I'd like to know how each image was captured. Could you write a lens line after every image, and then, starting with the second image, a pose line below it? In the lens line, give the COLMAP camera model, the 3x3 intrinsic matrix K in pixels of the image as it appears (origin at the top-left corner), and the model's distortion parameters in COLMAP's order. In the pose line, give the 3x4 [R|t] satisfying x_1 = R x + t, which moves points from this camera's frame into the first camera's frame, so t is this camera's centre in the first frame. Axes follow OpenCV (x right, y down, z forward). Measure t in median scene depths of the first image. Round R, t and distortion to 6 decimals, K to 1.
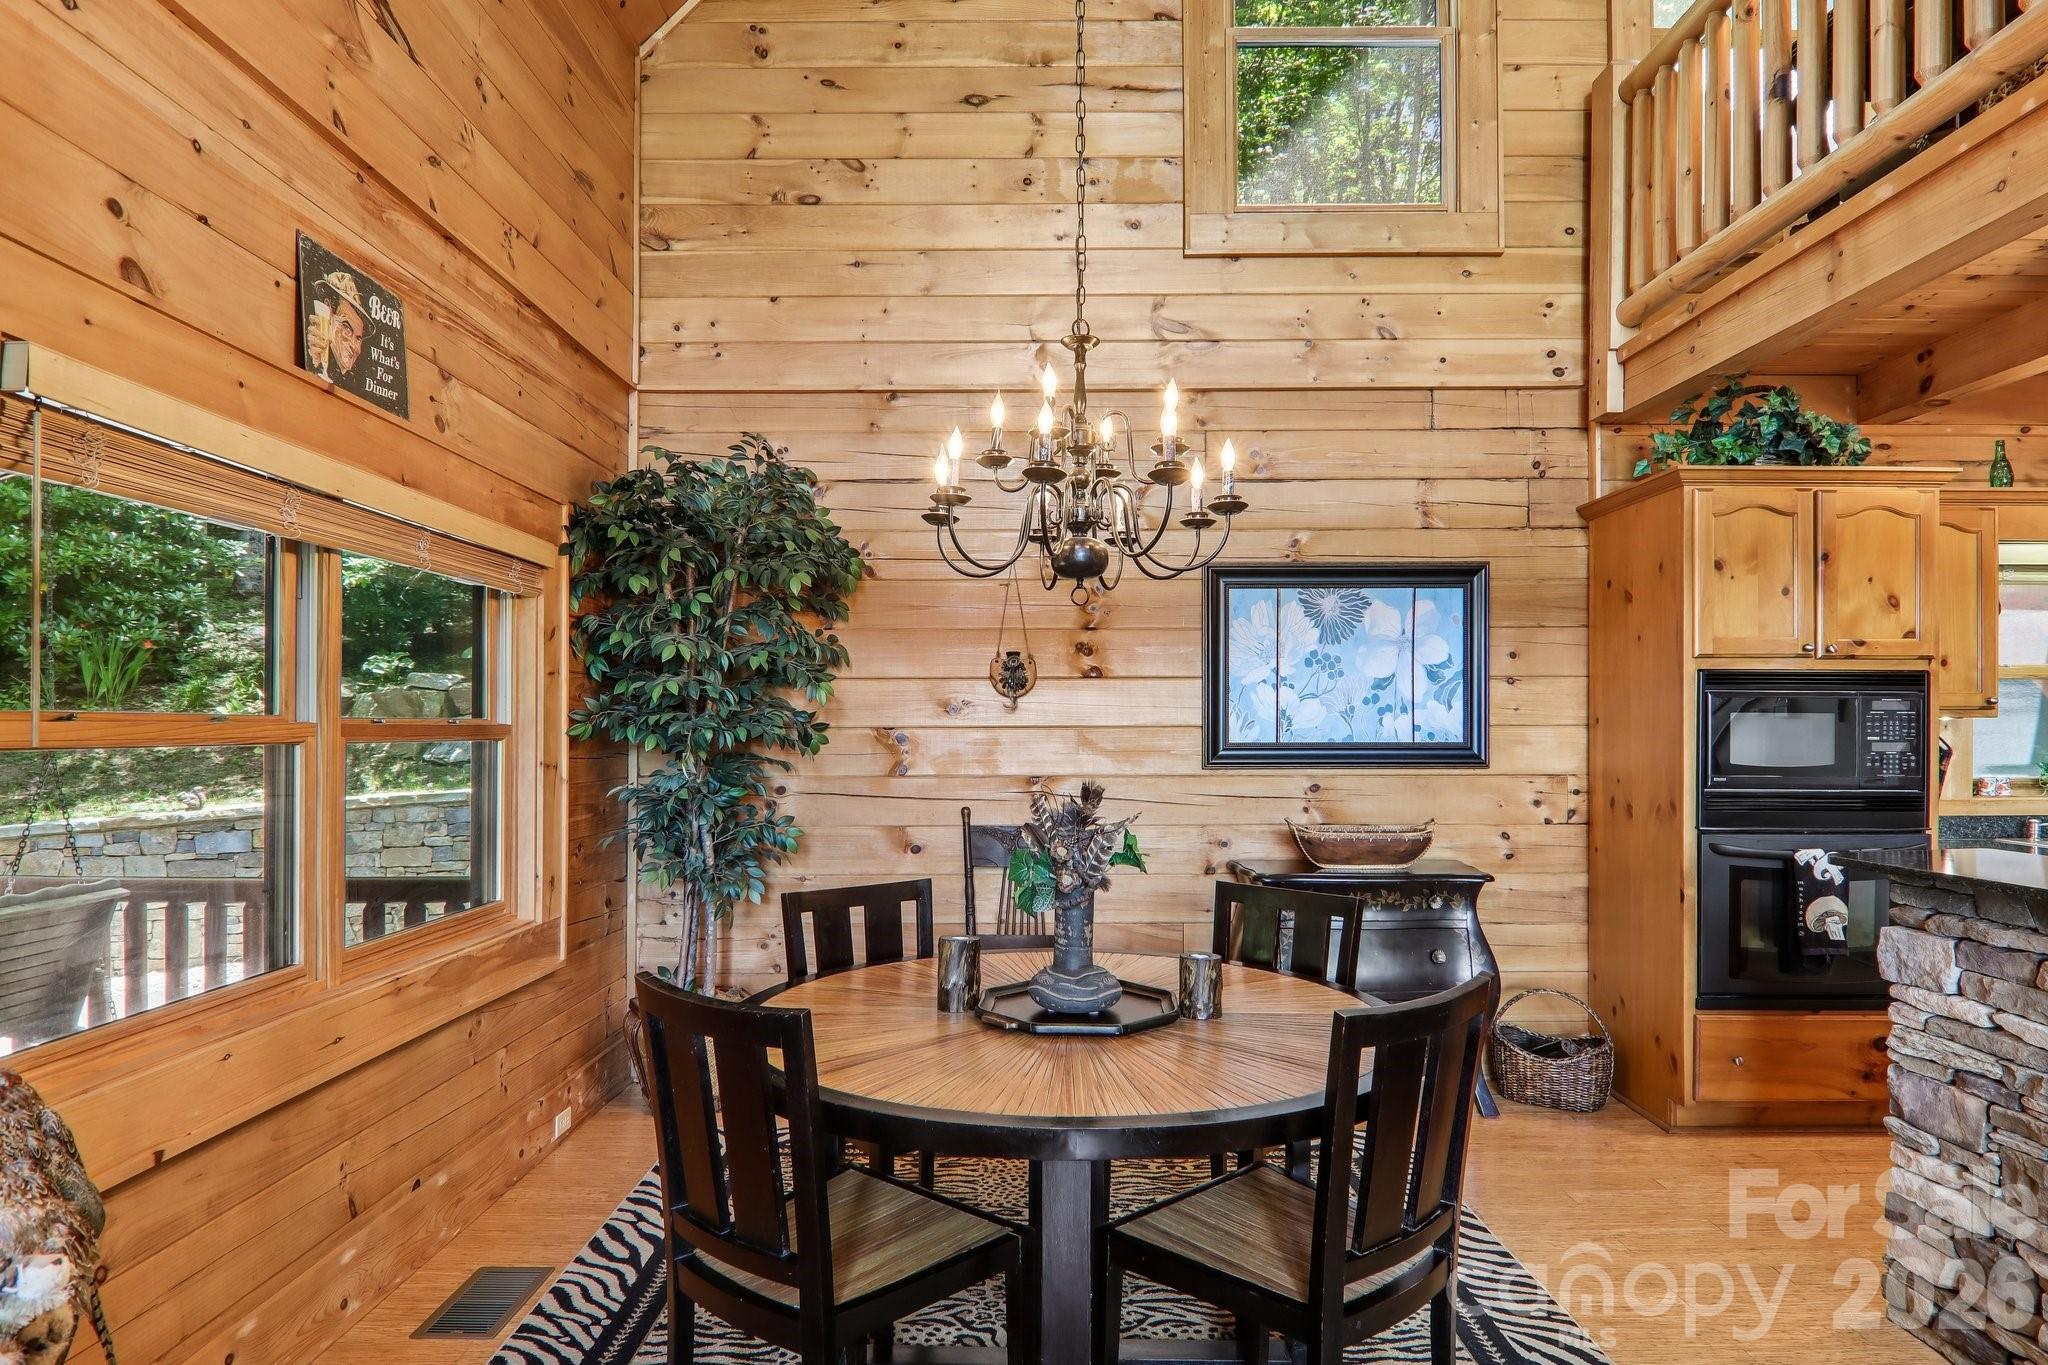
lens RADIAL K [[1140.8, 0, 1074.6], [0, 1140.8, 720.7], [0, 0, 1]] dist [0.008637, -0.018784]
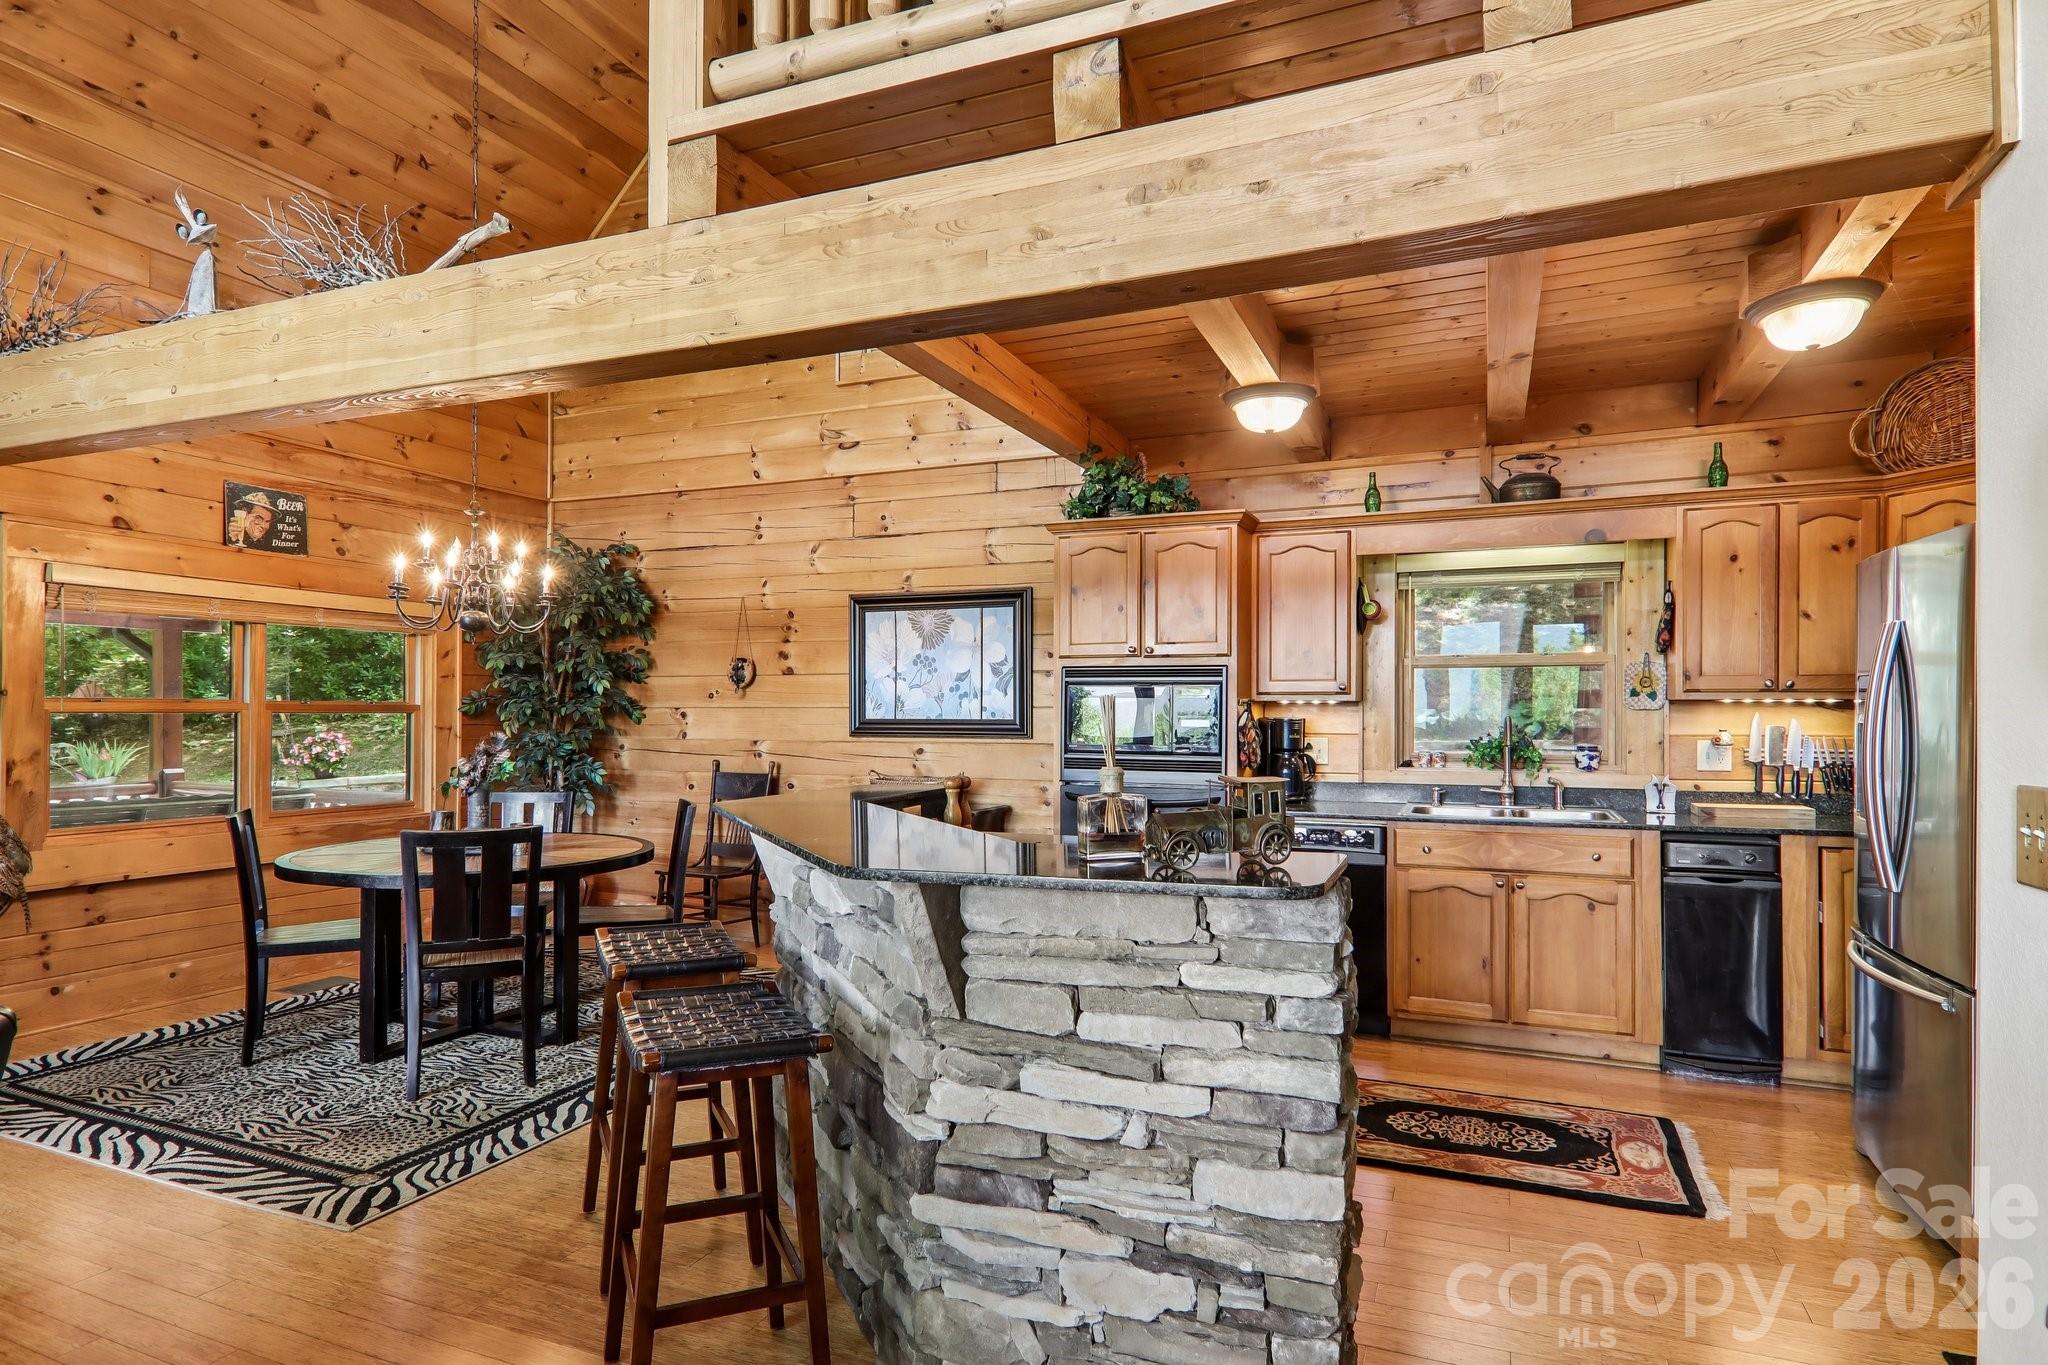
lens RADIAL K [[1140.8, 0, 1051.8], [0, 1140.8, 699.6], [0, 0, 1]] dist [0.008637, -0.018784]
pose [[0.926422, -0.000569, -0.376486, 0.902048], [-0.001868, 0.999980, -0.006108, 0.003154], [0.376482, 0.006362, 0.926402, -0.244924]]
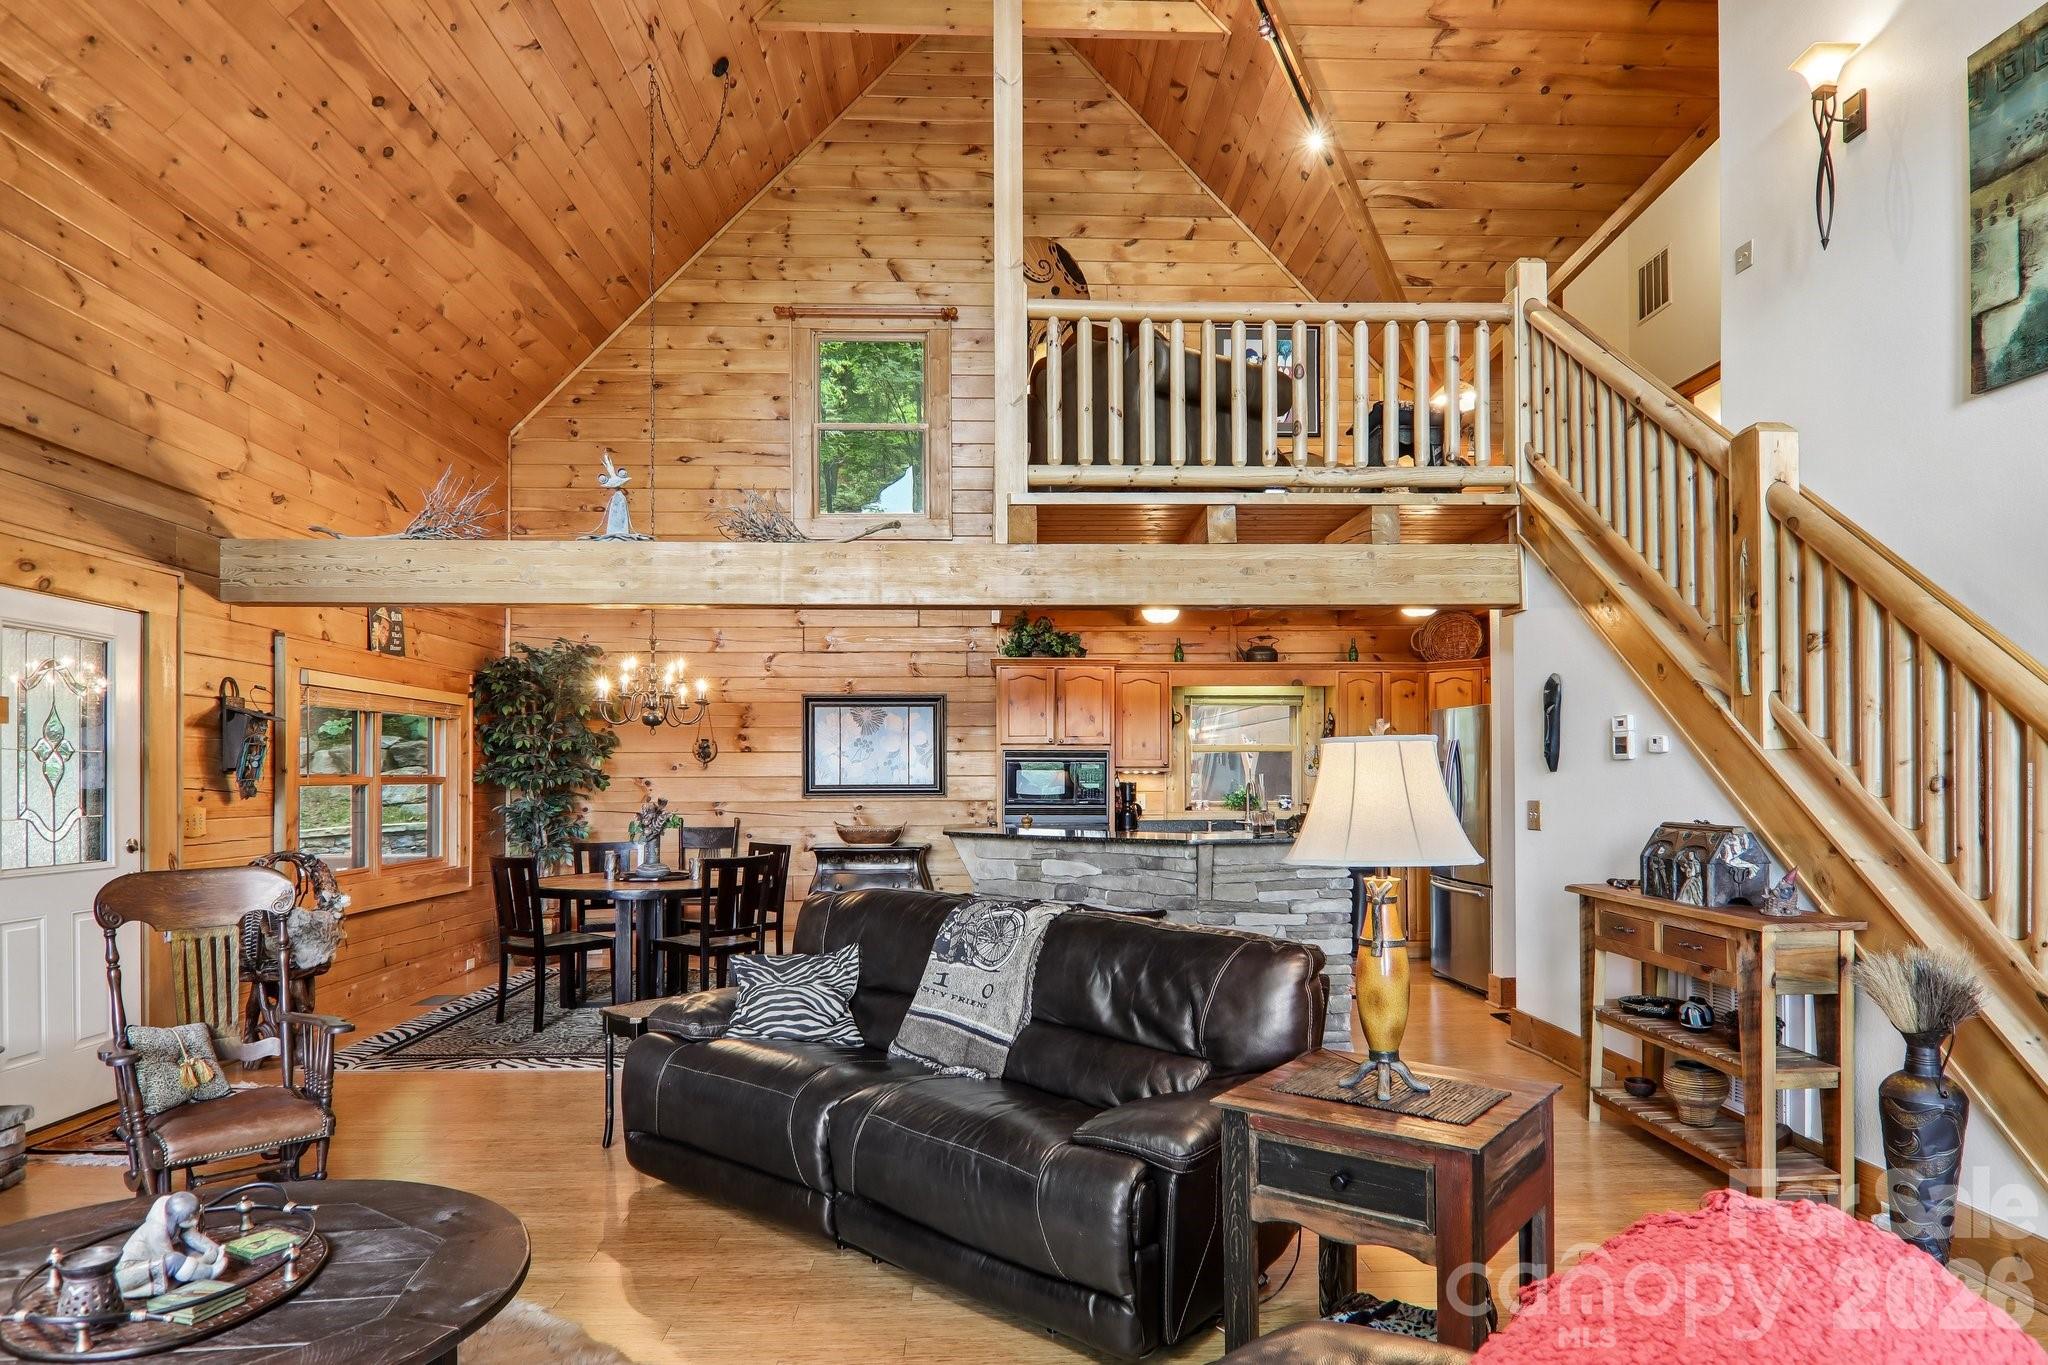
lens RADIAL K [[1140.8, 0, 1071.6], [0, 1140.8, 765.8], [0, 0, 1]] dist [0.008637, -0.018784]
pose [[0.998618, -0.002791, 0.052474, 0.482234], [0.002874, 0.999995, -0.001511, -0.009338], [-0.052469, 0.001660, 0.998621, -1.020573]]
